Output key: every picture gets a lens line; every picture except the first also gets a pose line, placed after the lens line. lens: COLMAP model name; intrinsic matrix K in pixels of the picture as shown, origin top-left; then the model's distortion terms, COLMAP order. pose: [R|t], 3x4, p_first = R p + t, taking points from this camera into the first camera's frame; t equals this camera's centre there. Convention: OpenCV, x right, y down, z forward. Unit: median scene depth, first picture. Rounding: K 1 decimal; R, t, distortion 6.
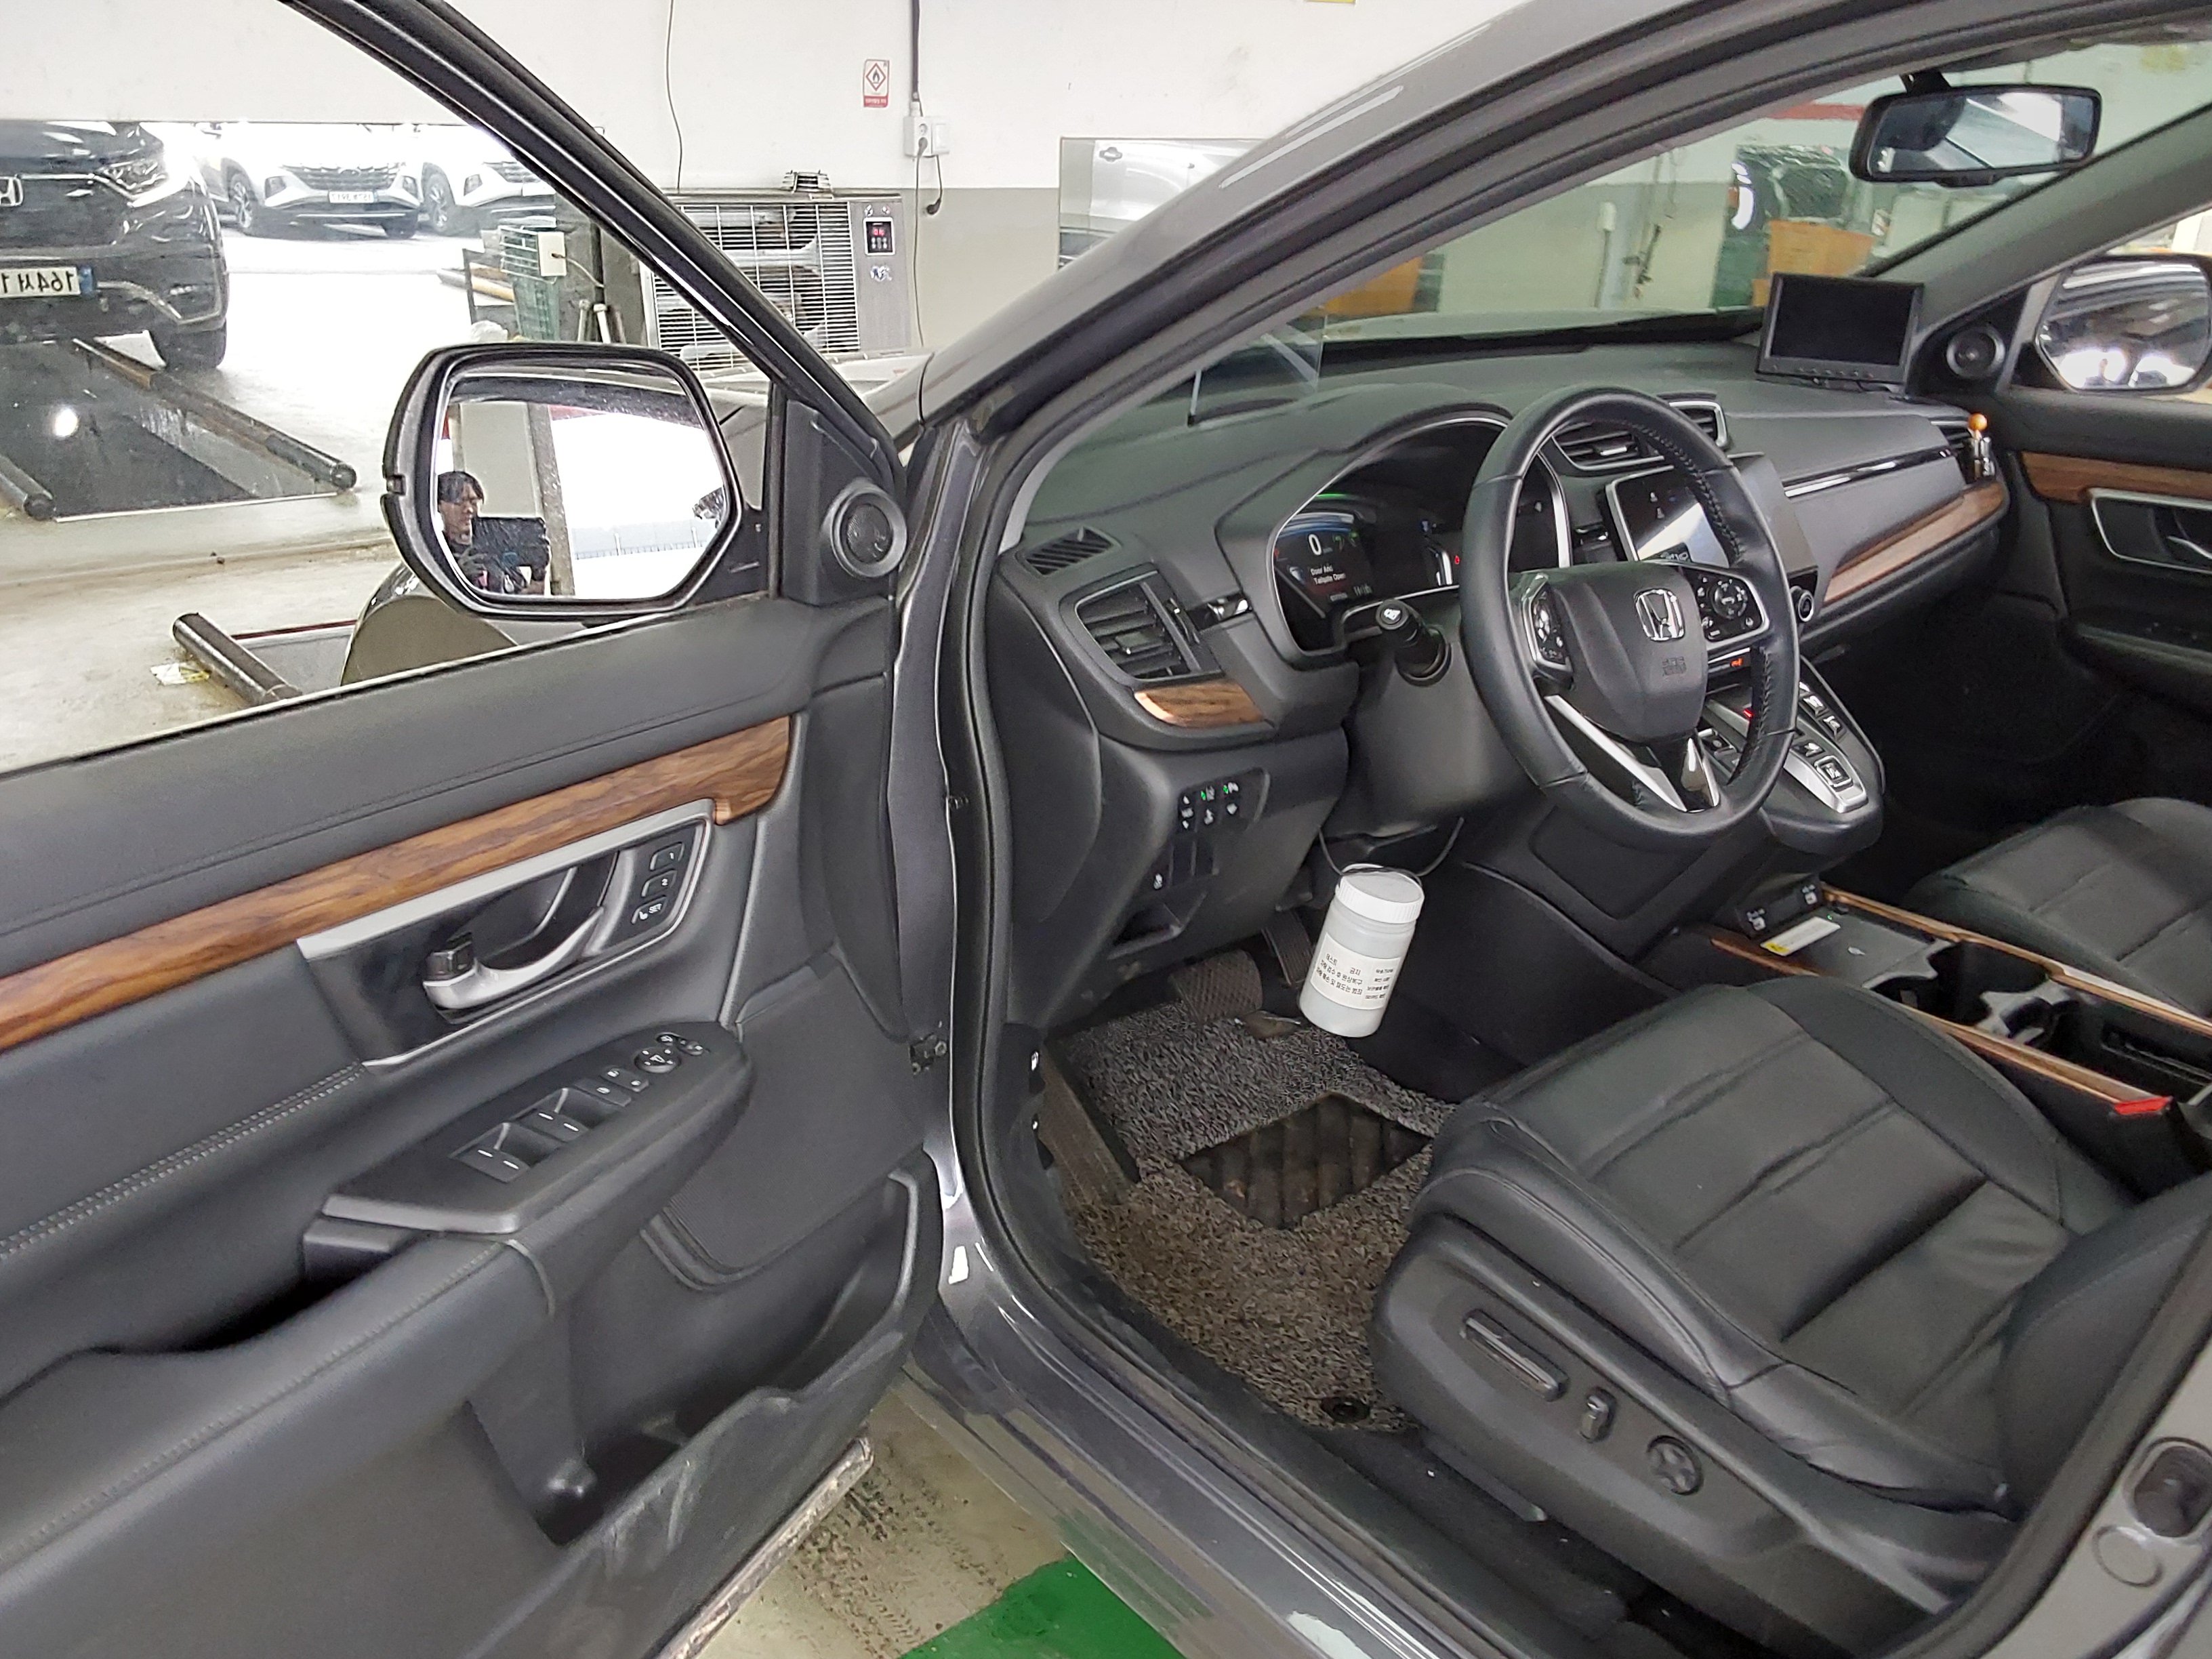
lens RADIAL K [[1805.4, 0, 1108.4], [0, 1805.4, 845.2], [0, 0, 1]] dist [0.157219, -0.209525]
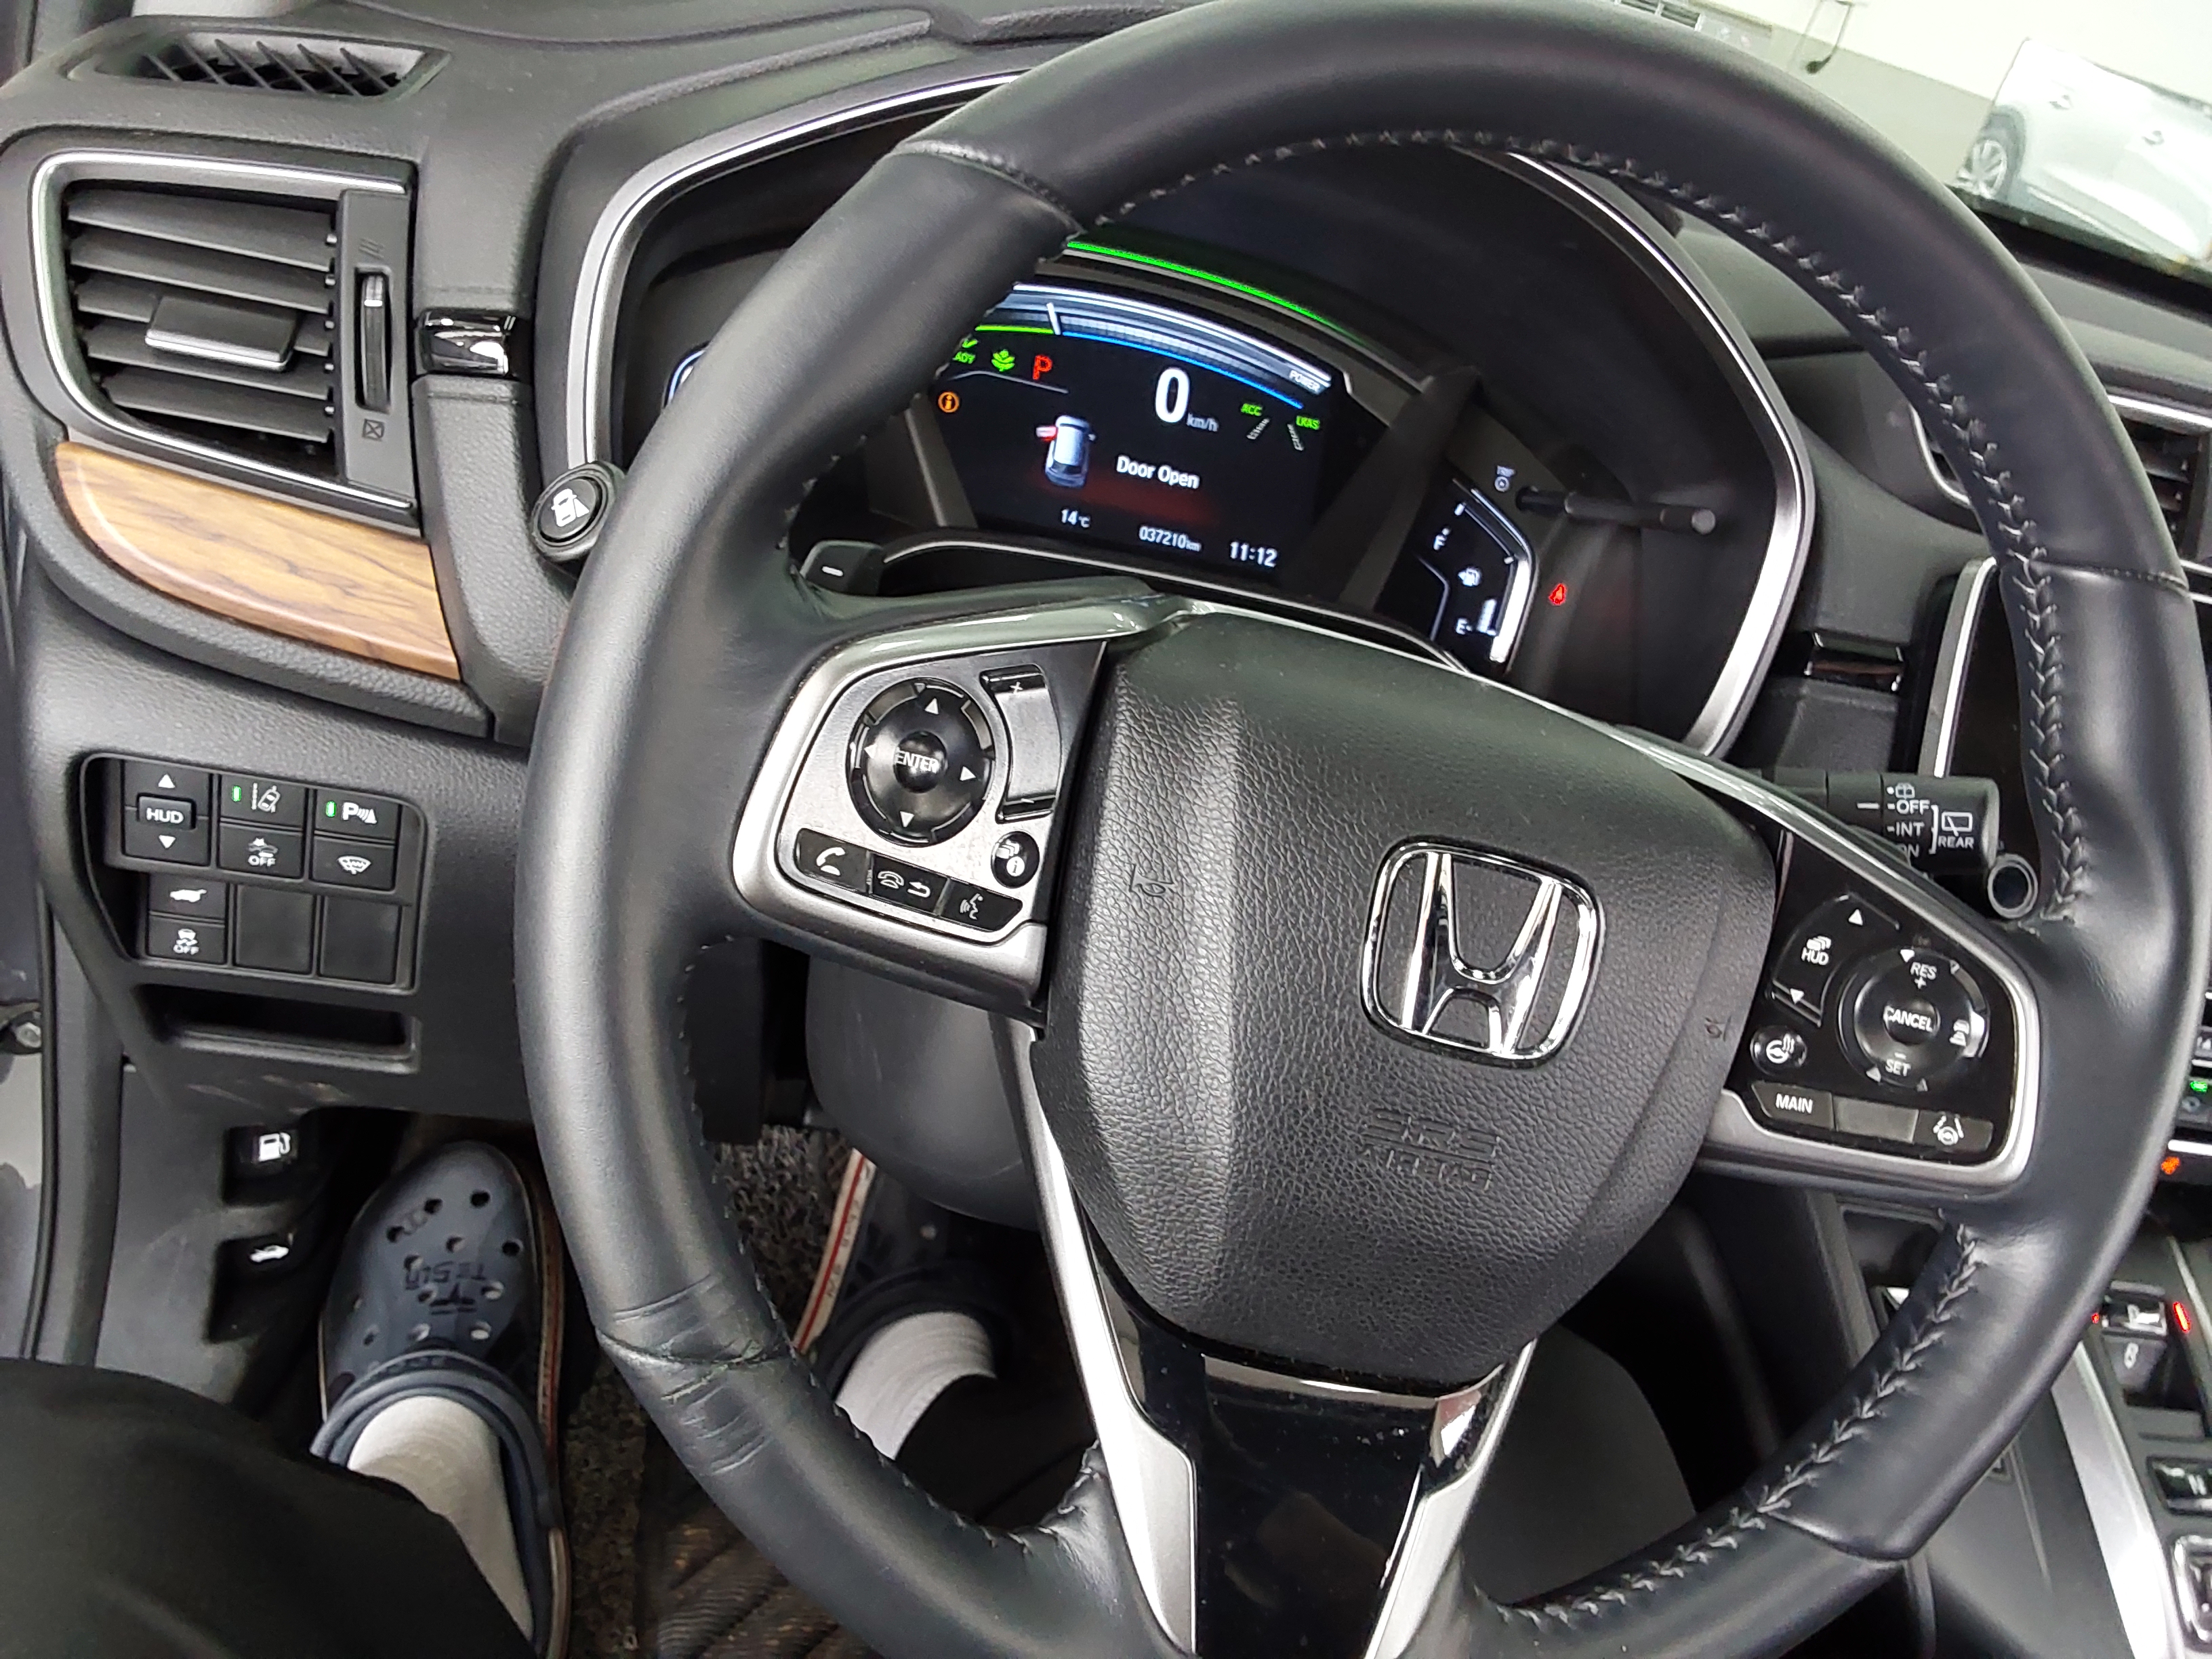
lens RADIAL K [[1805.4, 0, 1108.4], [0, 1805.4, 845.2], [0, 0, 1]] dist [0.157219, -0.209525]
pose [[0.825055, 0.457540, -0.331574, 0.277446], [-0.435518, 0.888790, 0.142744, -0.125828], [0.360011, 0.026635, 0.932568, 0.607283]]
